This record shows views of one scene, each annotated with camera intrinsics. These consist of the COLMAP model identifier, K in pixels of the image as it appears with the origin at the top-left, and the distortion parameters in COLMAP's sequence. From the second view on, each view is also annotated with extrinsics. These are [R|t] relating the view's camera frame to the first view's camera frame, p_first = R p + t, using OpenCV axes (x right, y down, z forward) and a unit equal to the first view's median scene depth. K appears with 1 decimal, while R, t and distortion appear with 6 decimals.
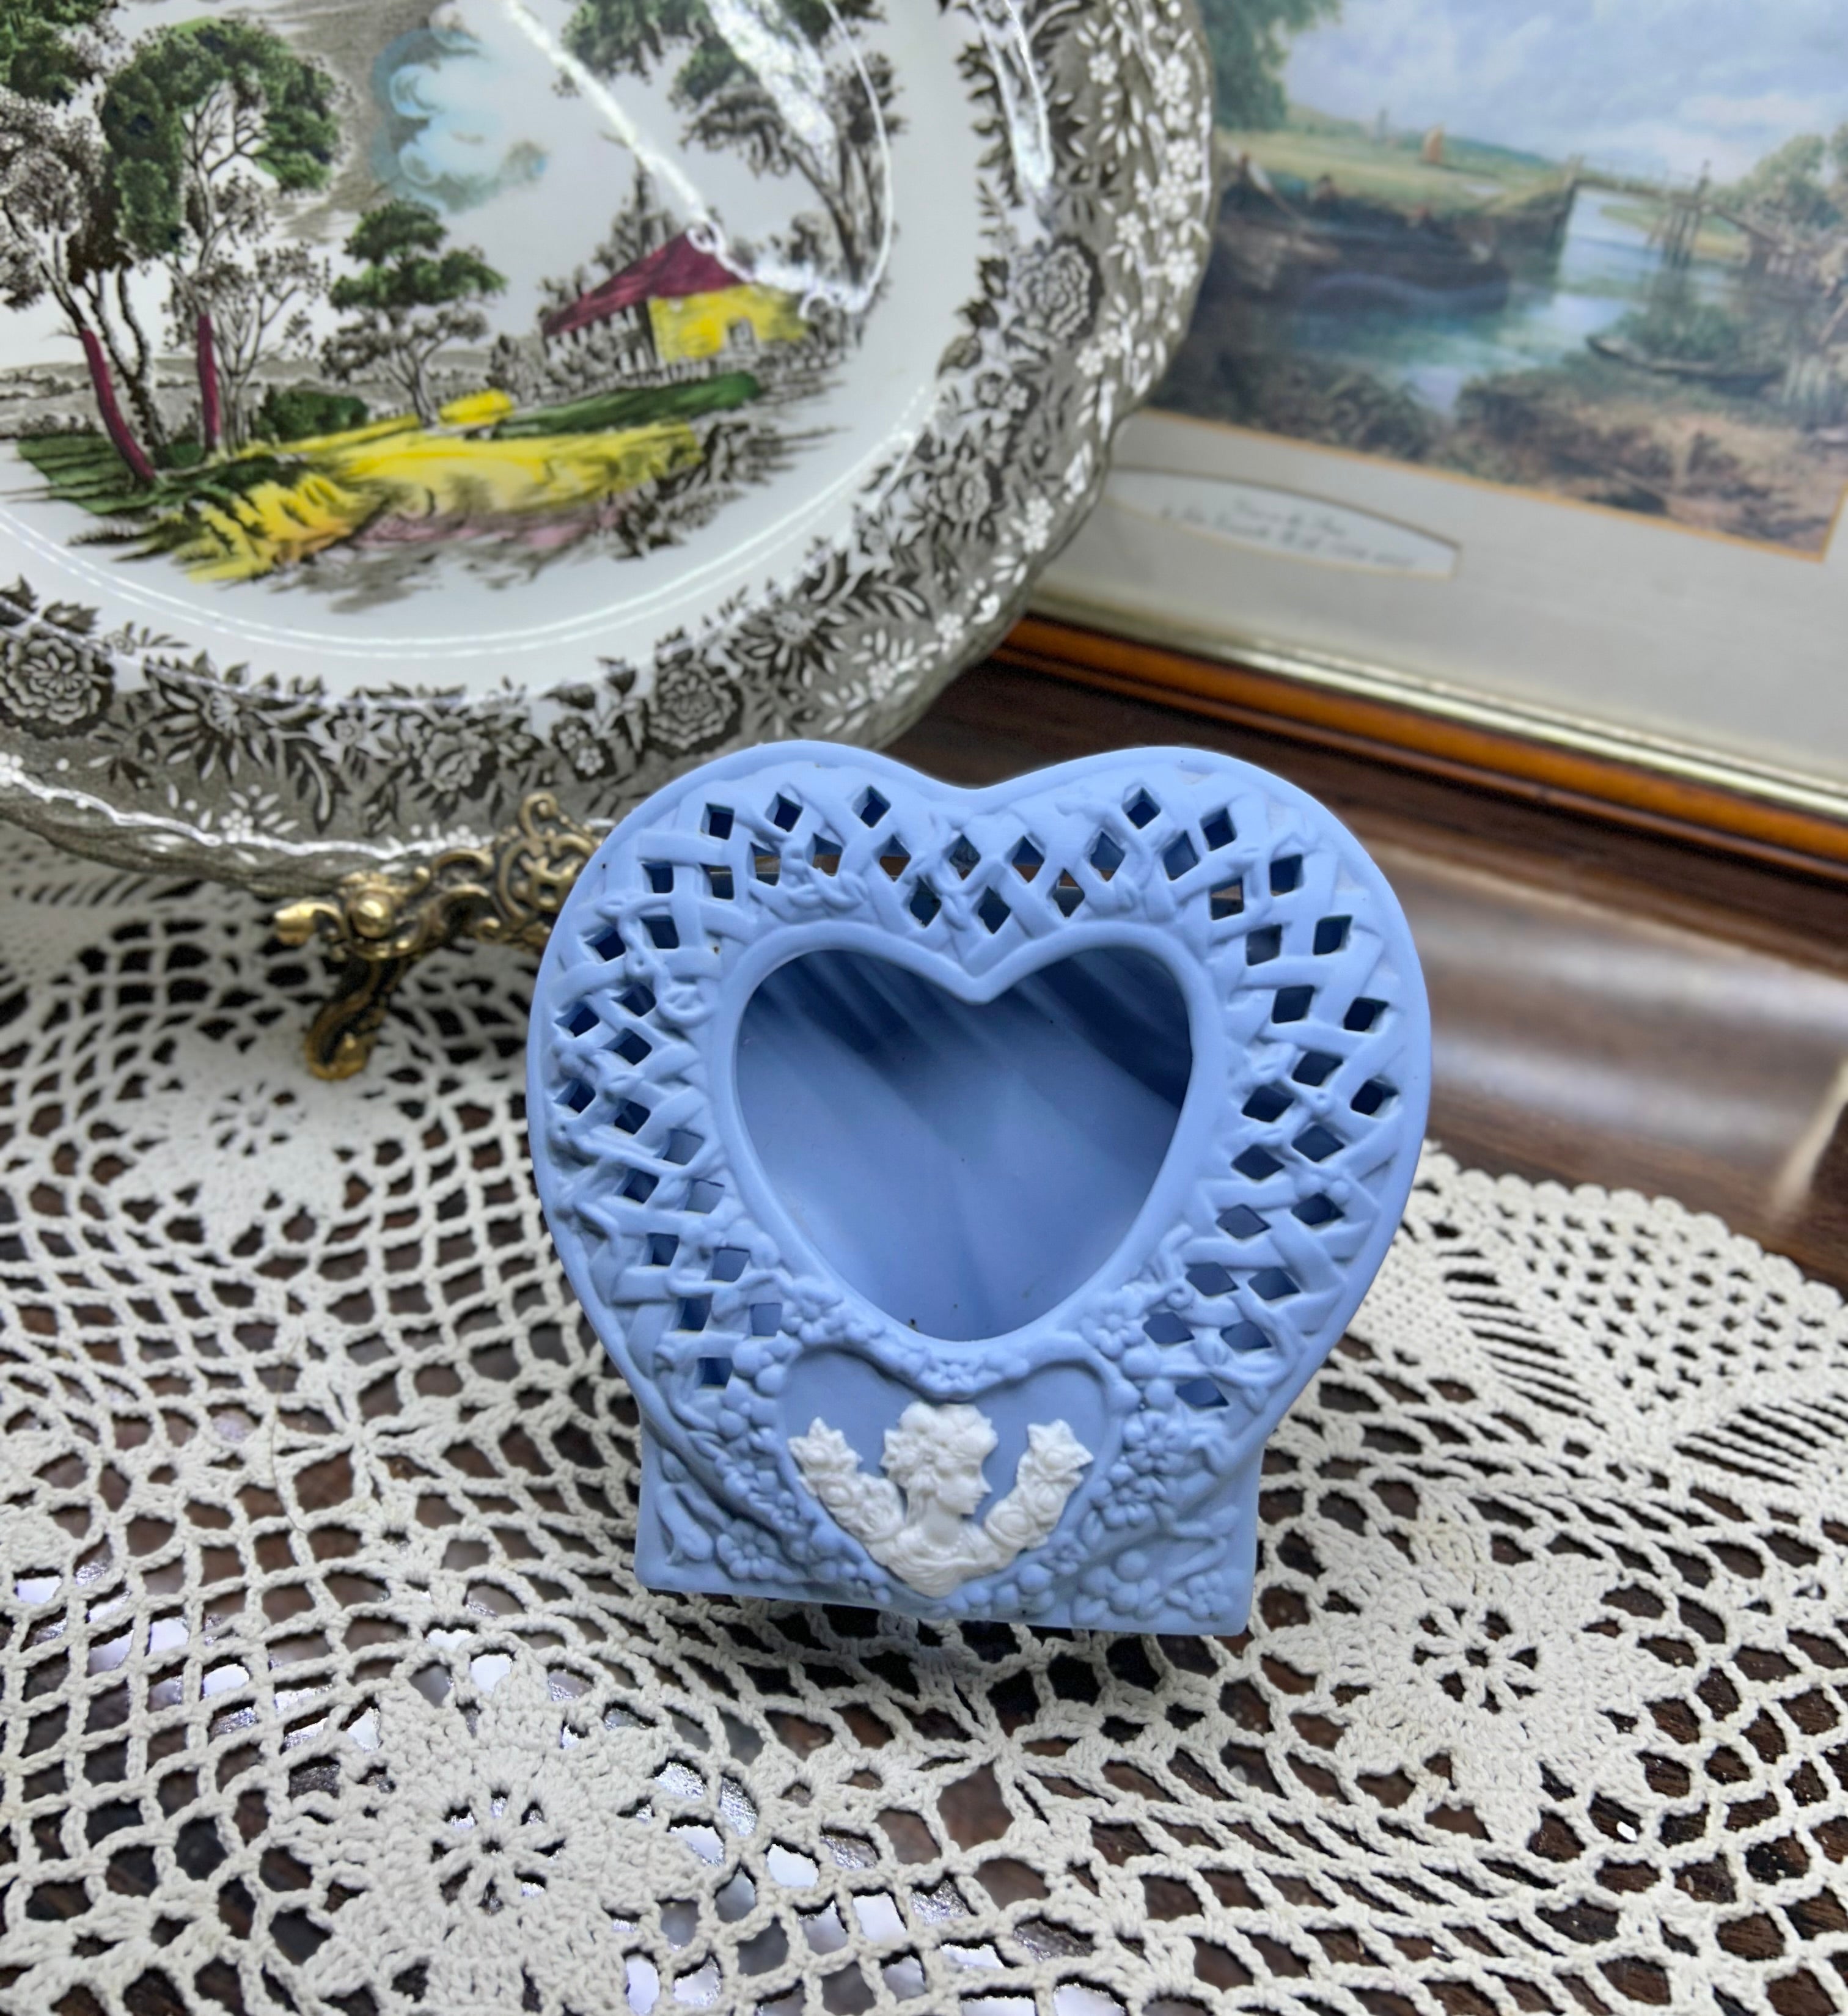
lens RADIAL K [[2086.7, 0, 924.0], [0, 2086.7, 1008.0], [0, 0, 1]] dist [0.034742, -0.092525]
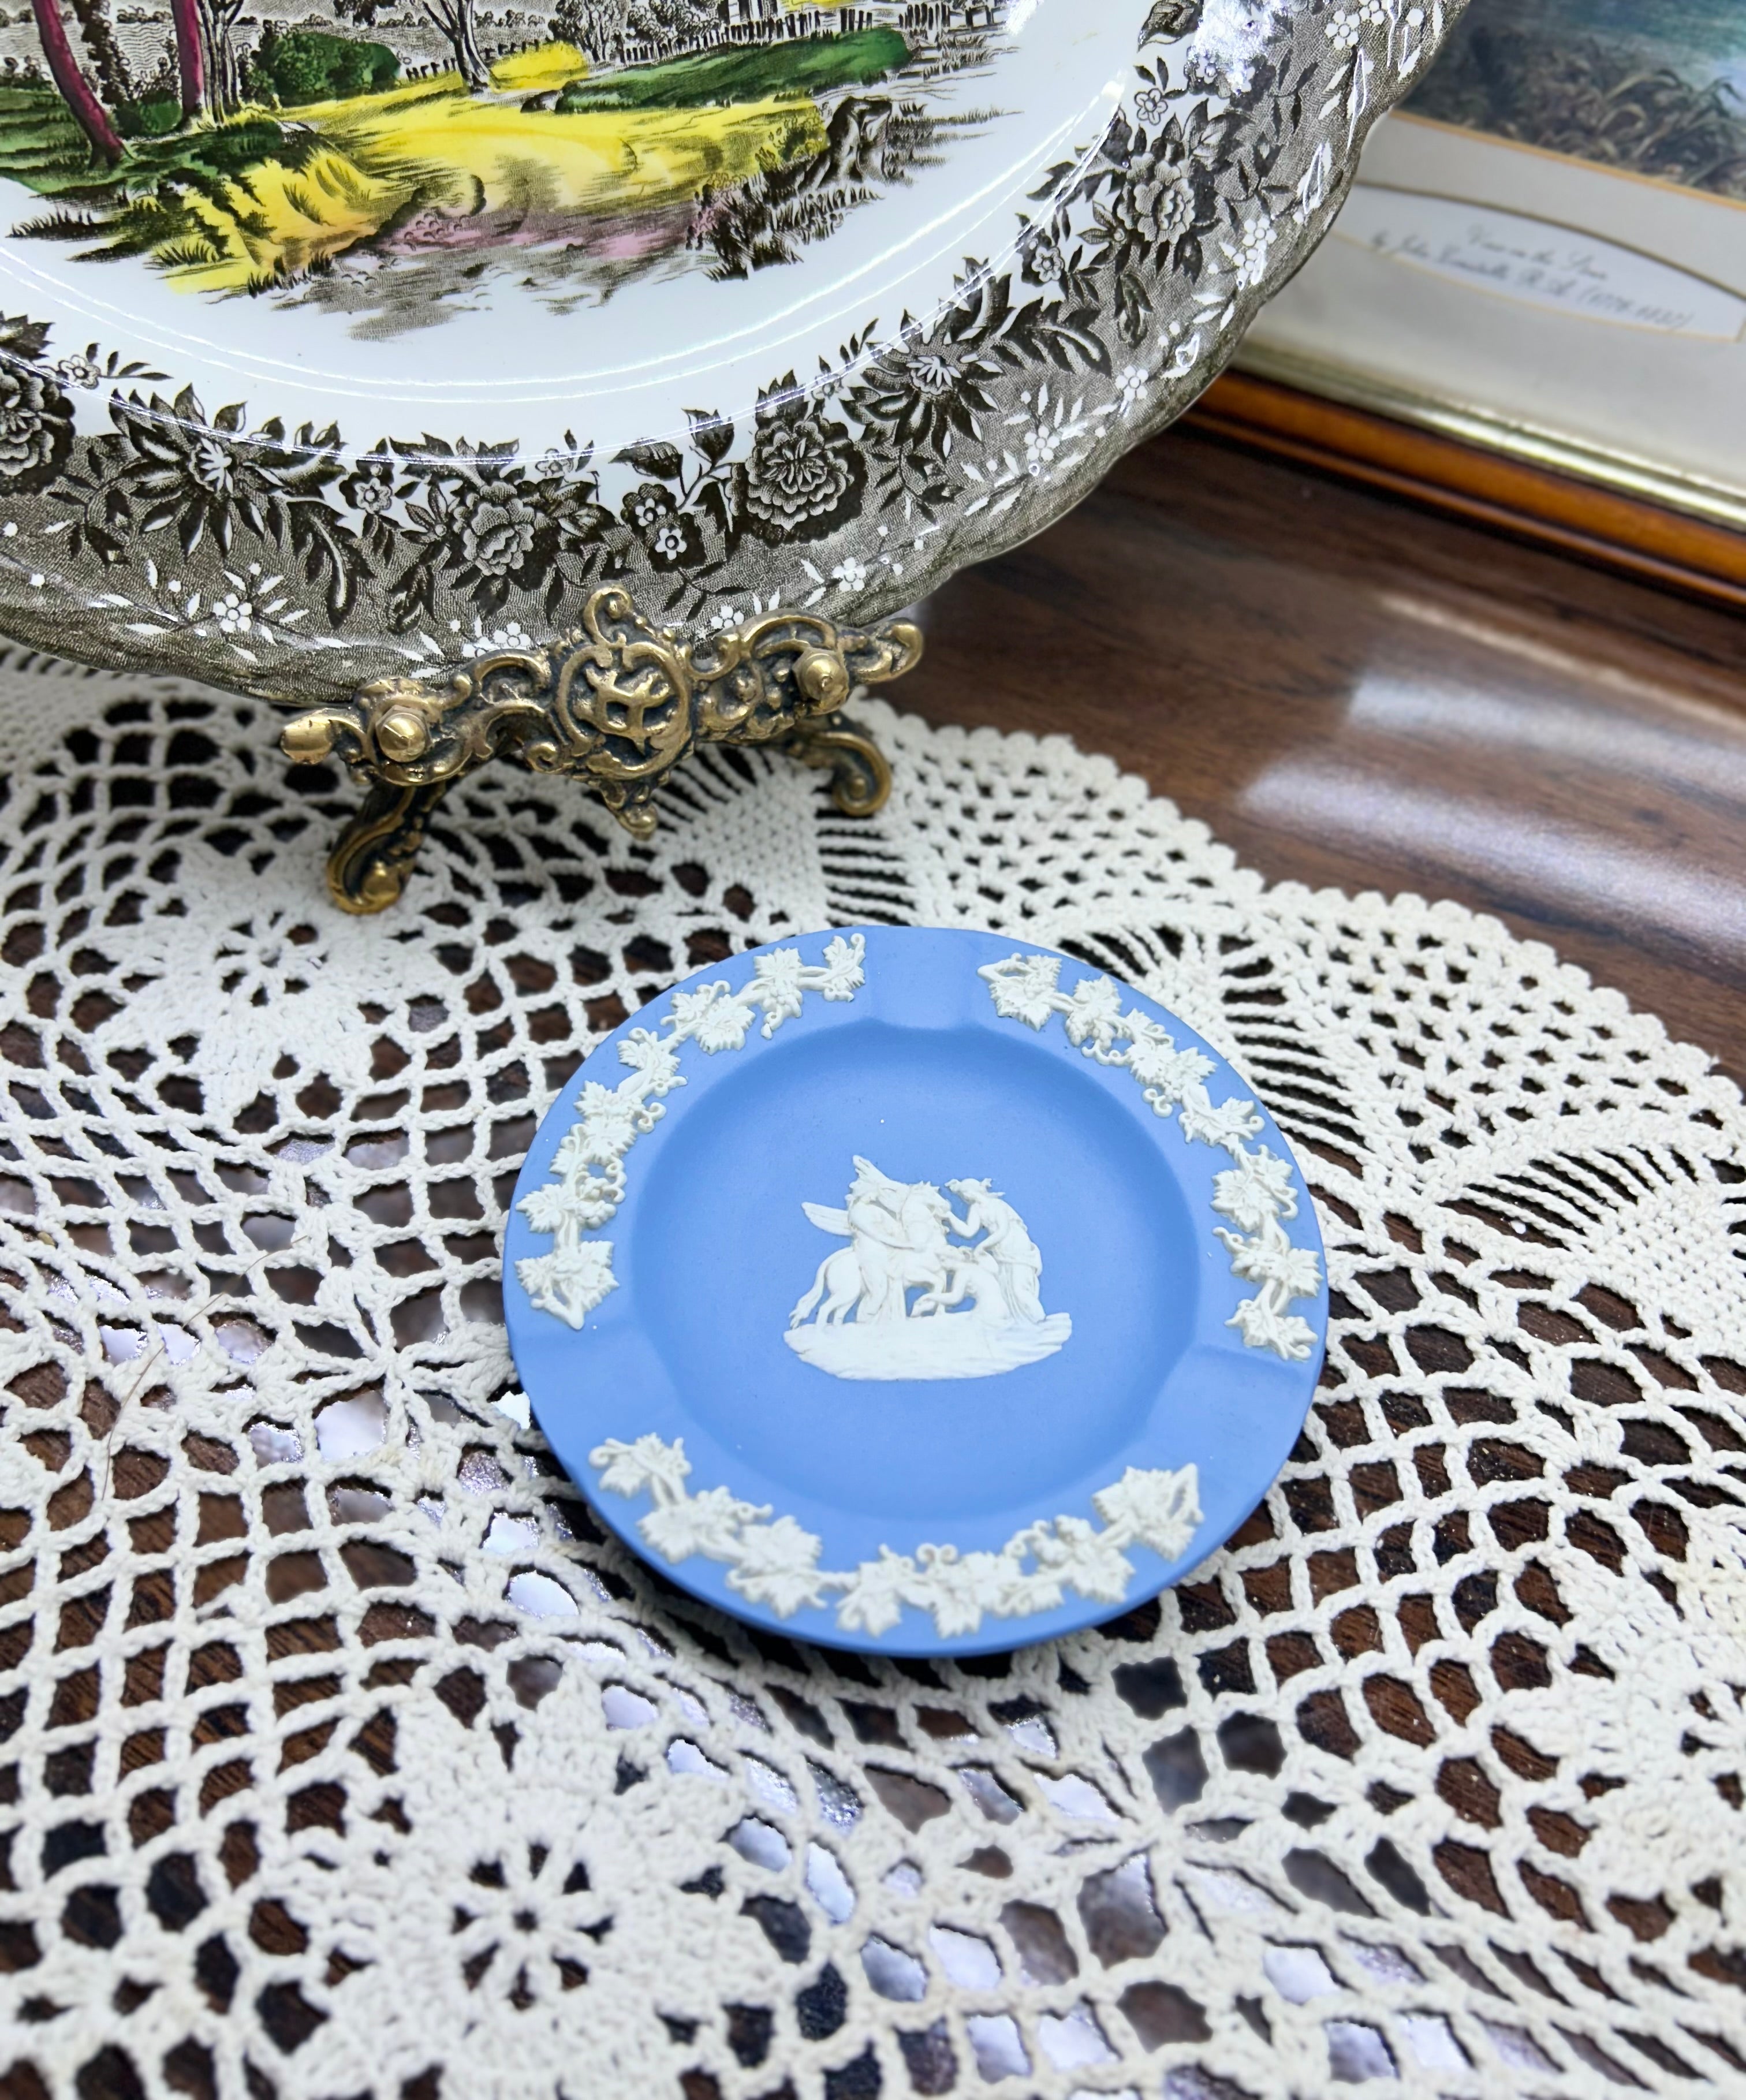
lens RADIAL K [[1996.5, 0, 873.0], [0, 1996.5, 1050.0], [0, 0, 1]] dist [-0.002210, -0.007068]
pose [[0.998276, 0.046363, -0.035986, -0.048284], [-0.040549, 0.988124, 0.148213, -0.044123], [0.042430, -0.146499, 0.988300, 0.228782]]
